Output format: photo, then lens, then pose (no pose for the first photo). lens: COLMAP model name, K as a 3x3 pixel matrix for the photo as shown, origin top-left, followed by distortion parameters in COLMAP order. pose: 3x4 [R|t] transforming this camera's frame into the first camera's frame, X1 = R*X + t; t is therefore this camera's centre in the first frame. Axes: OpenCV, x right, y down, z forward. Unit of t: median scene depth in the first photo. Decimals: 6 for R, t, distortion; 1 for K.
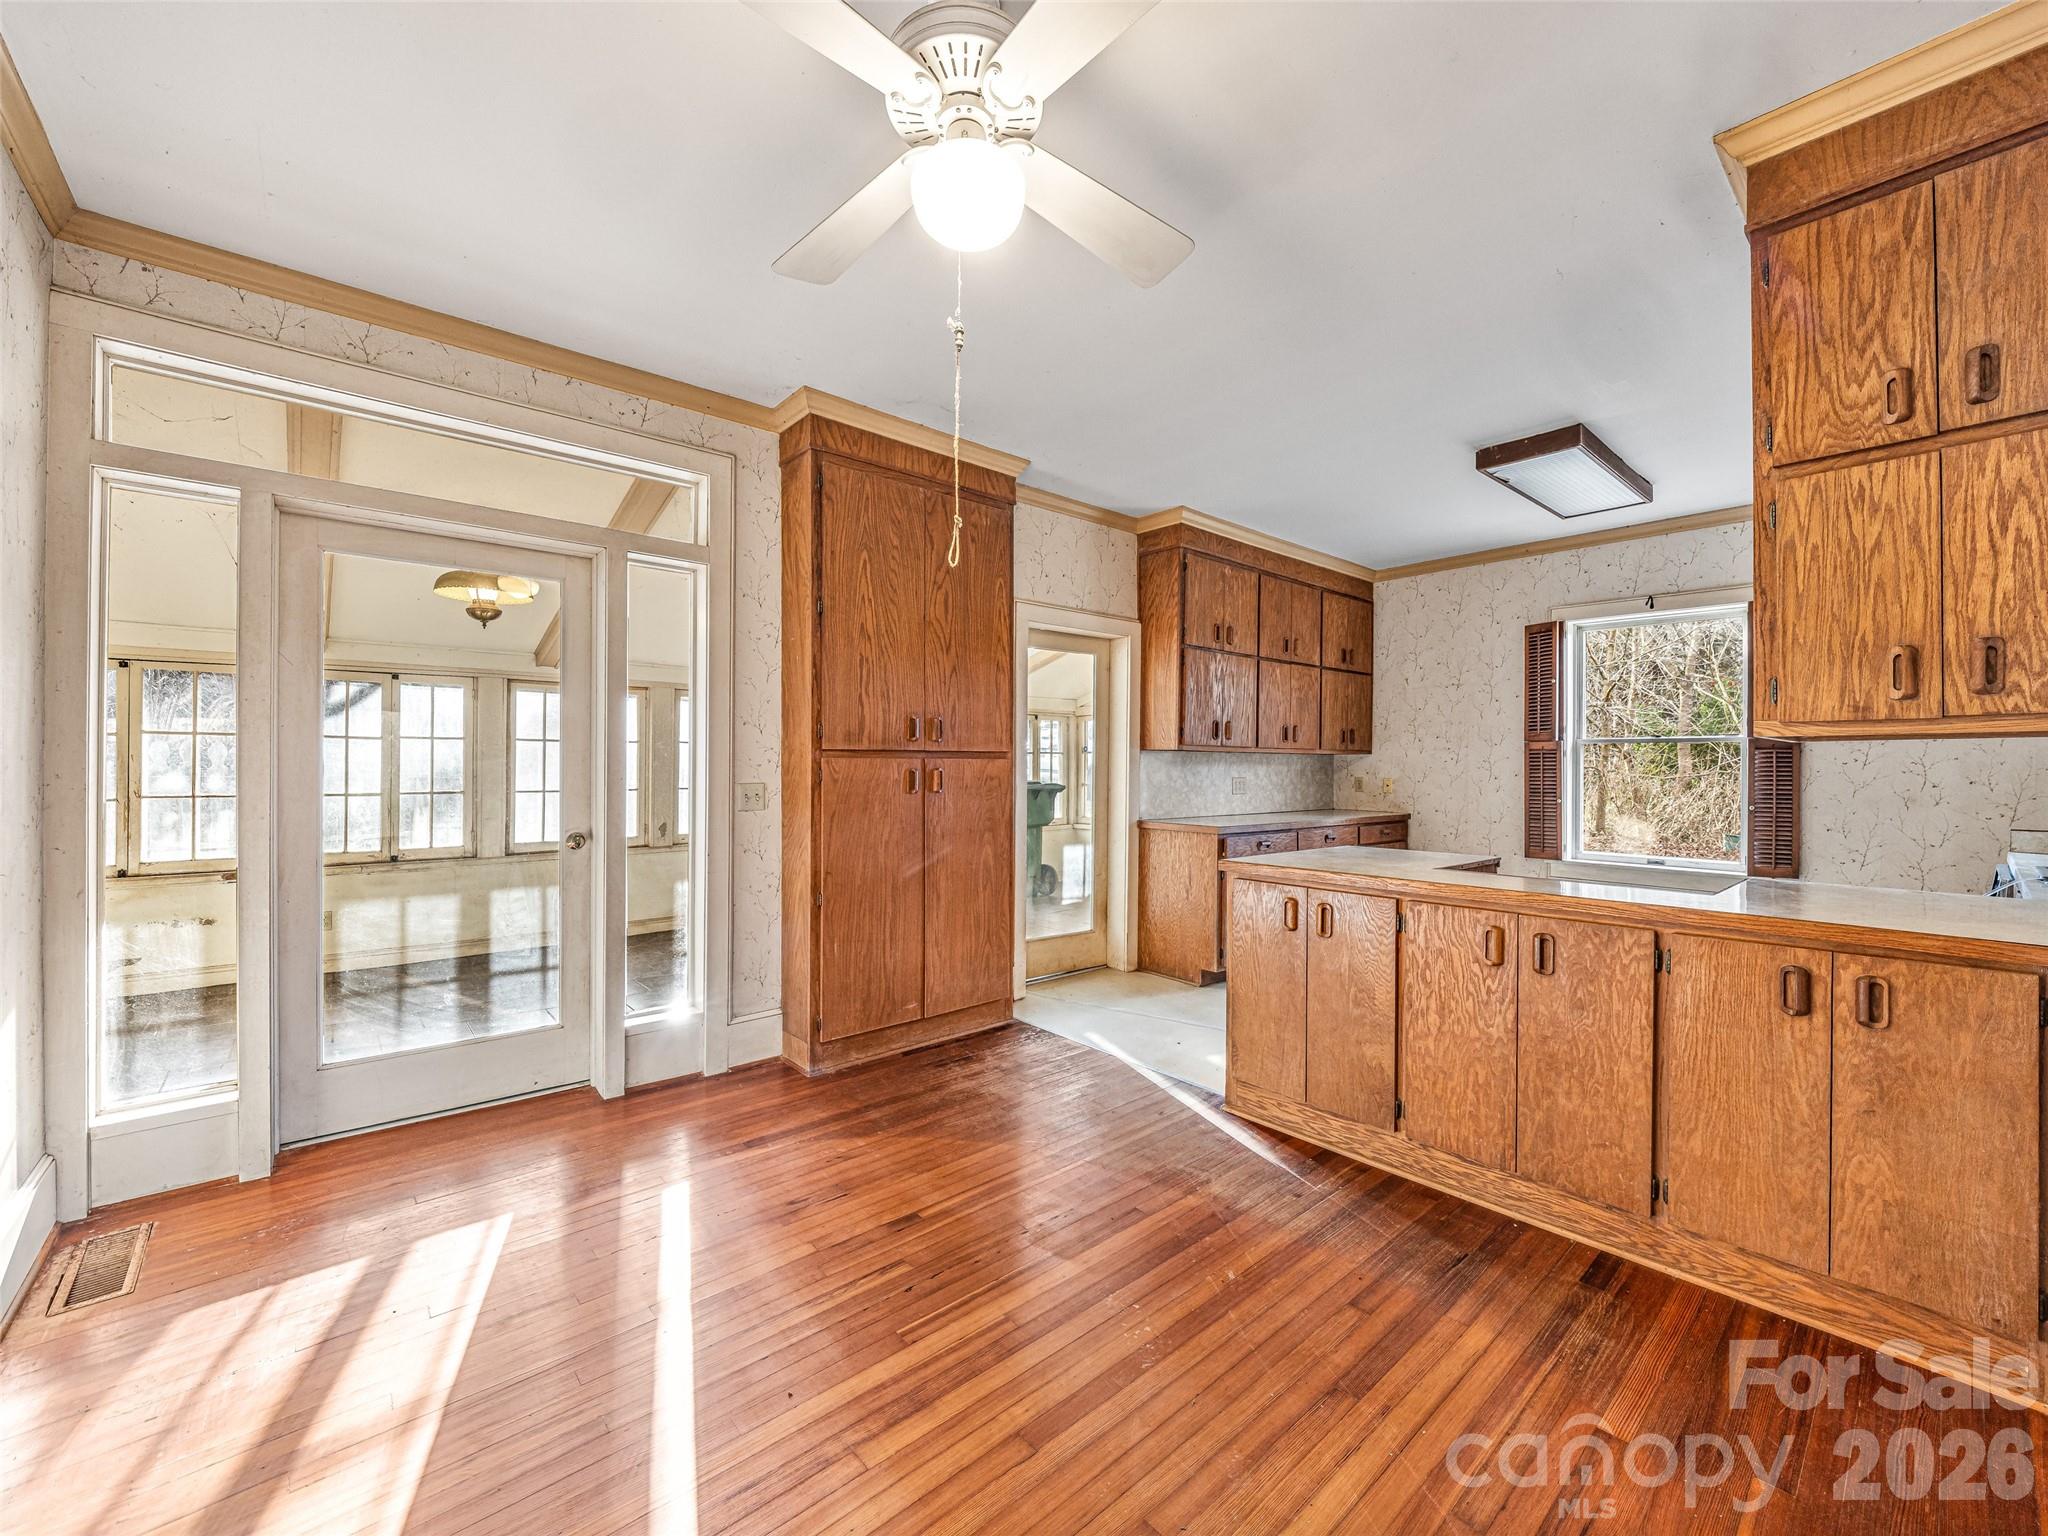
lens RADIAL K [[819.5, 0, 1034.0], [0, 819.5, 772.2], [0, 0, 1]] dist [-0.017434, -0.001521]
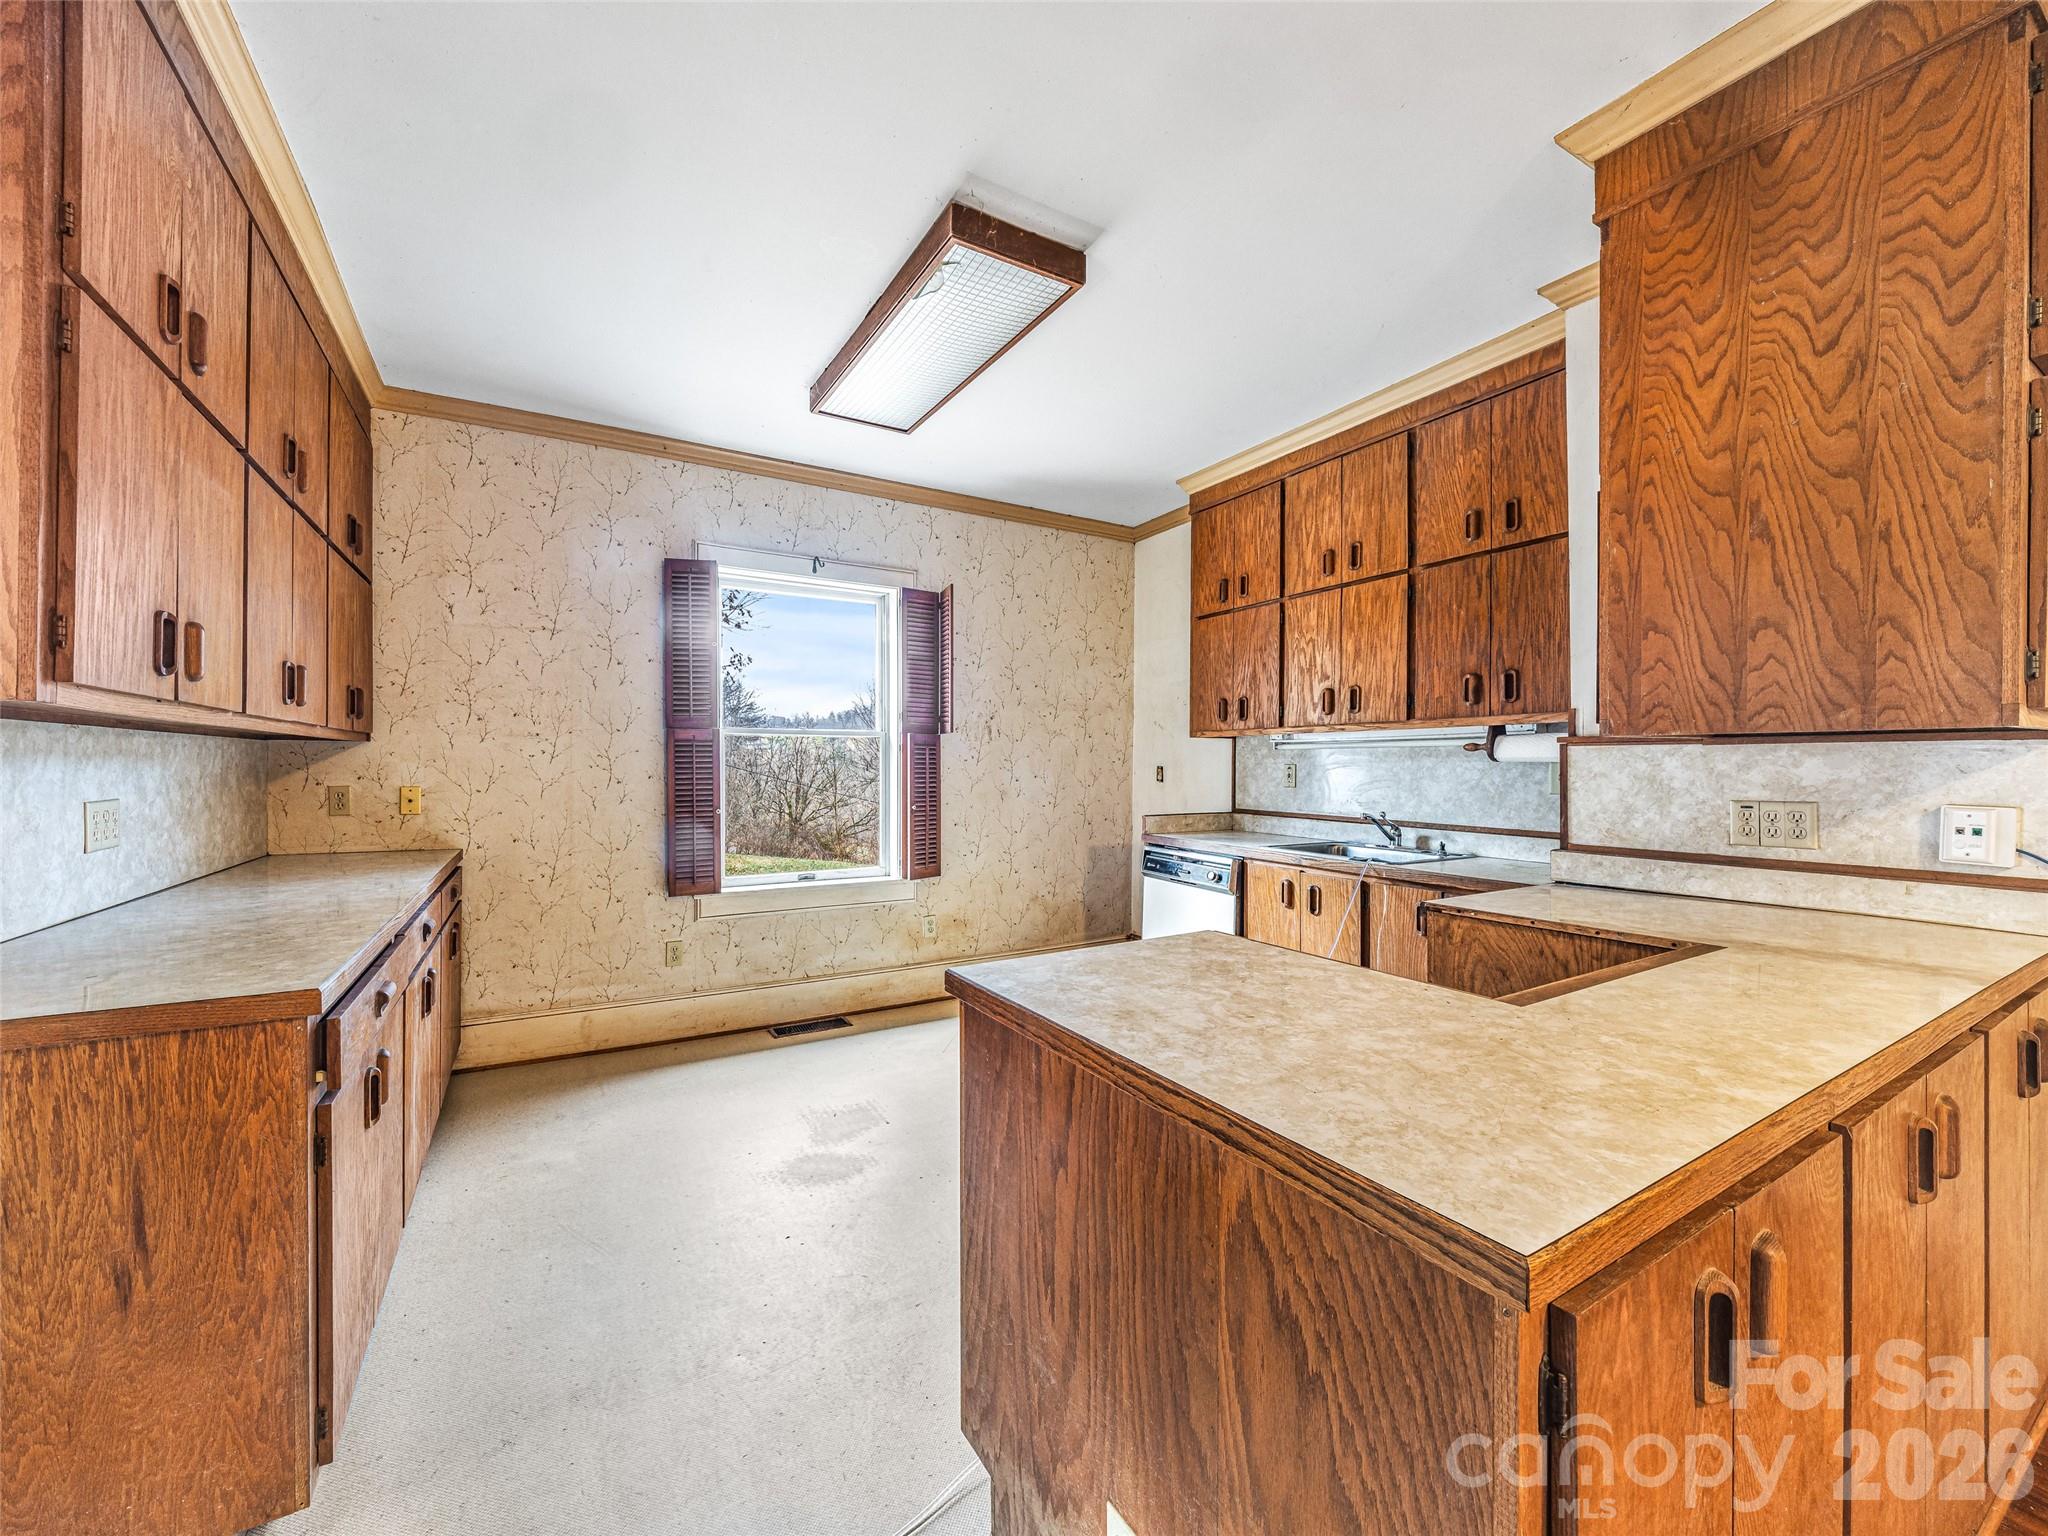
lens RADIAL K [[805.6, 0, 1037.0], [0, 805.6, 766.0], [0, 0, 1]] dist [-0.000253, -0.000026]
pose [[0.150964, -0.006891, 0.988515, -0.035295], [0.005113, 0.999968, 0.006190, -0.013209], [-0.988526, 0.004120, 0.150994, 0.955926]]
